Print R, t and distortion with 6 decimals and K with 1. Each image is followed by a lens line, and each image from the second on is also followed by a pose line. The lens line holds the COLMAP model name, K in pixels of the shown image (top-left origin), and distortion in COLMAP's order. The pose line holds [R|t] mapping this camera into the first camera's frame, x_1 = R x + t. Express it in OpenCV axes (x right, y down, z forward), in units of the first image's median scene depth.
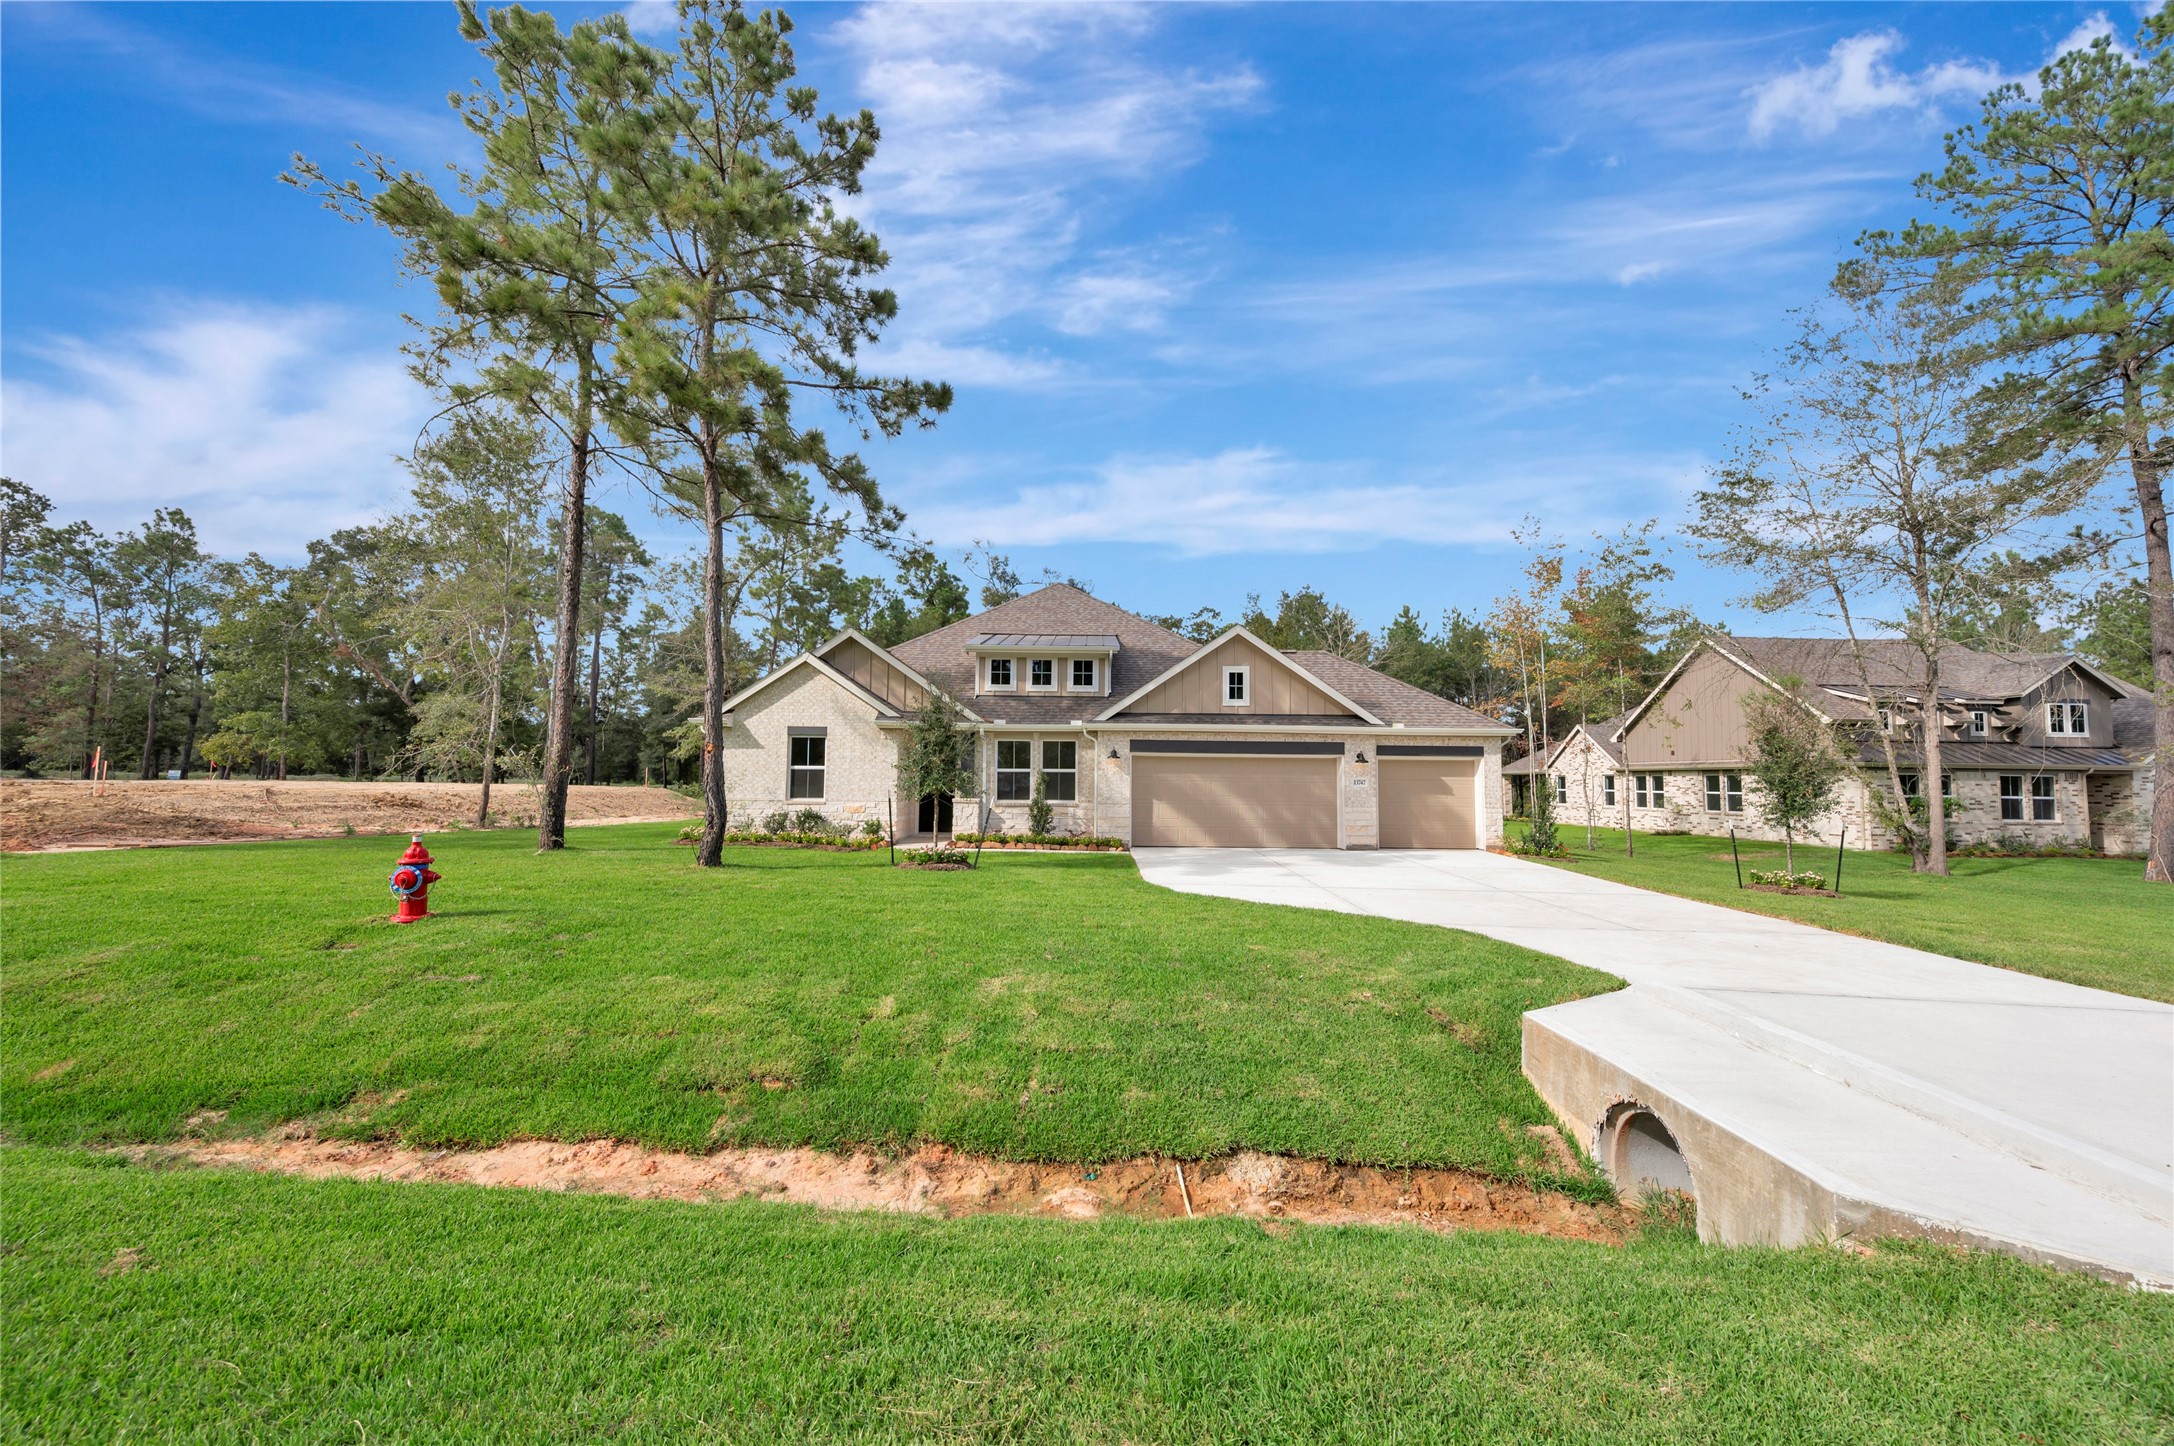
lens RADIAL K [[860.9, 0, 1125.5], [0, 860.9, 720.2], [0, 0, 1]] dist [-0.002004, 0.000195]
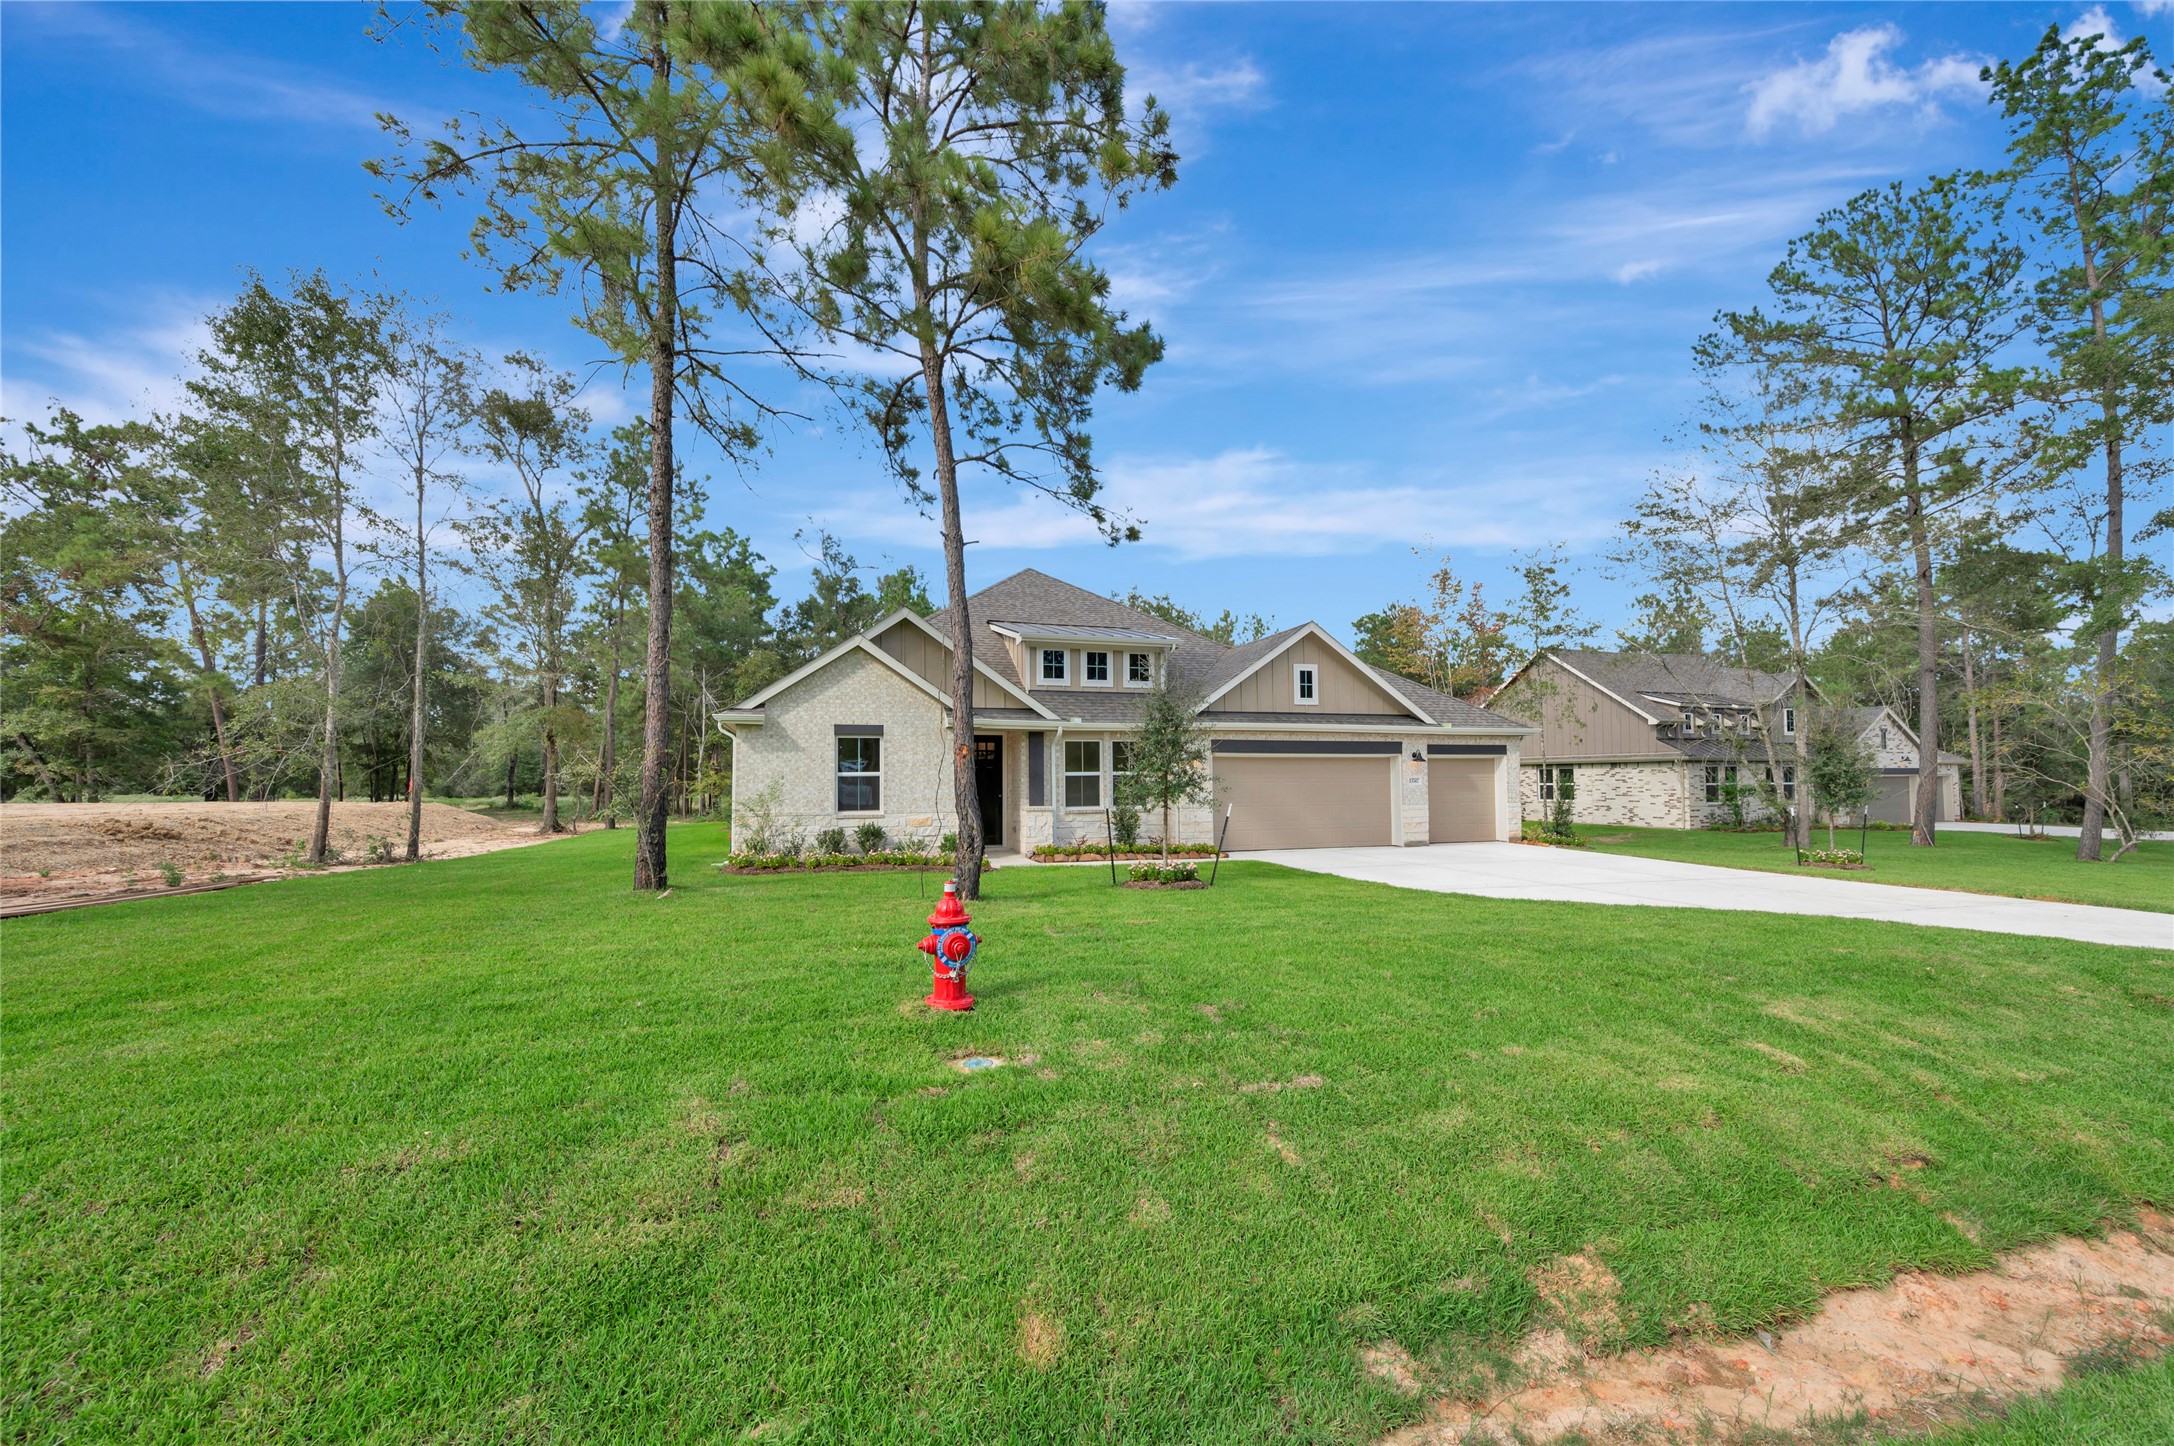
lens RADIAL K [[860.9, 0, 1103.0], [0, 860.9, 722.5], [0, 0, 1]] dist [-0.002004, 0.000195]
pose [[0.949280, 0.004462, 0.314401, -0.396342], [-0.005492, 0.999982, 0.002393, 0.002513], [-0.314384, -0.003998, 0.949287, 0.134307]]
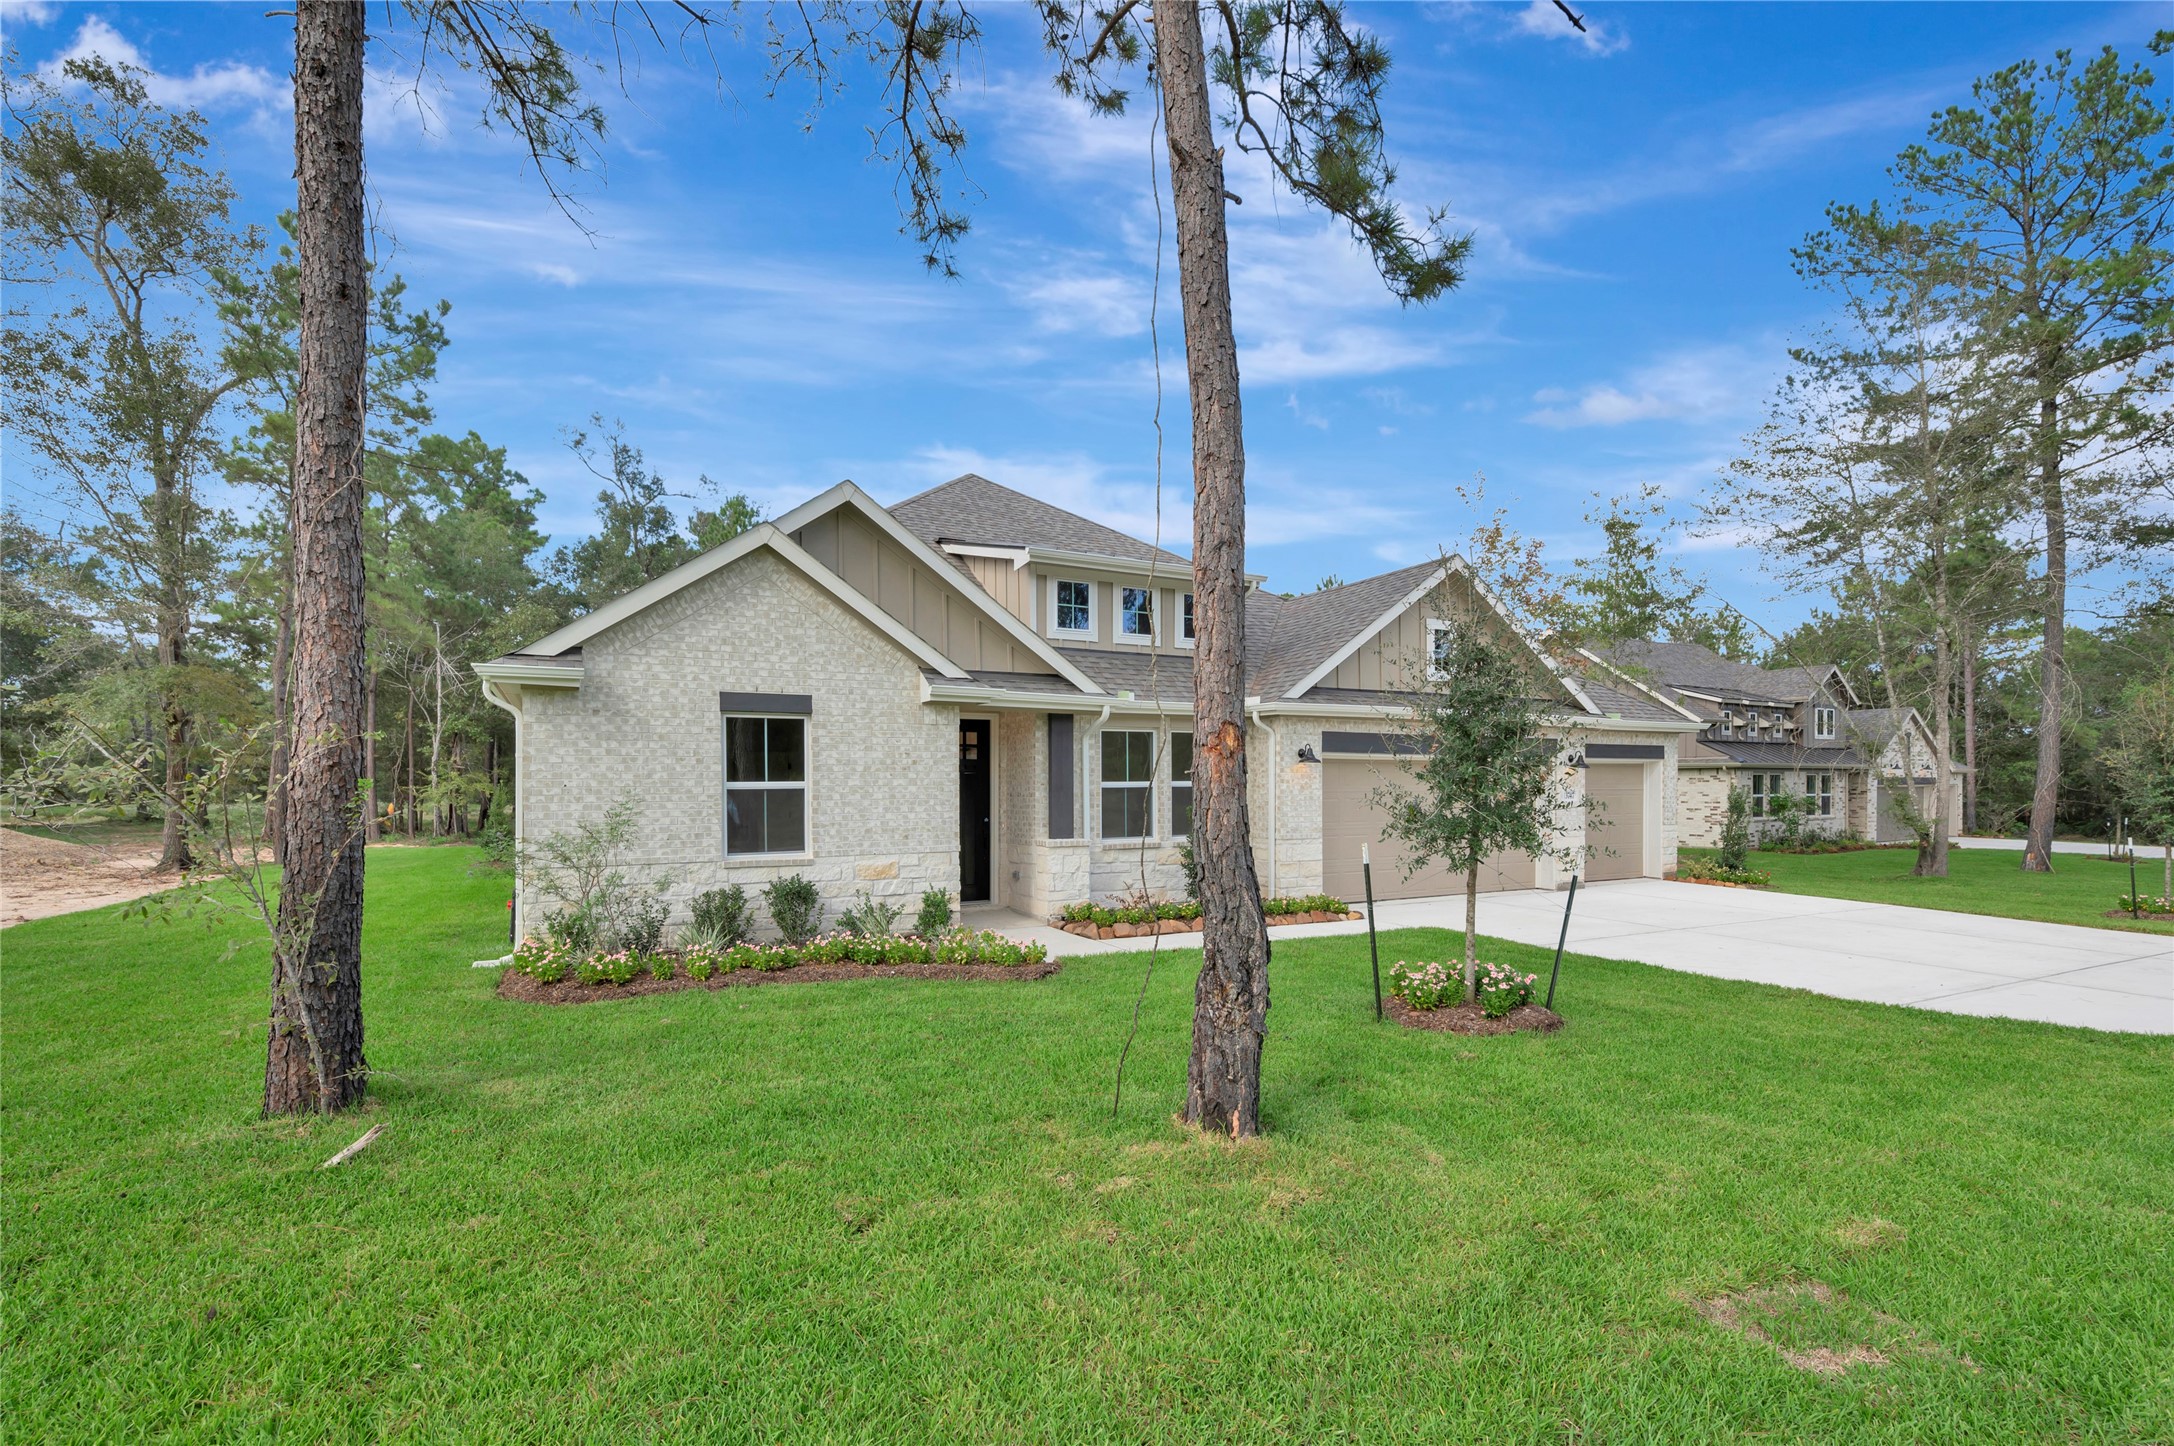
lens RADIAL K [[956.0, 0, 1083.1], [0, 956.0, 761.7], [0, 0, 1]] dist [-0.000694, -0.001434]
pose [[0.886299, -0.002365, 0.463107, -0.442040], [-0.020697, 0.998785, 0.044712, 0.017273], [-0.462650, -0.049213, 0.885174, 0.472034]]
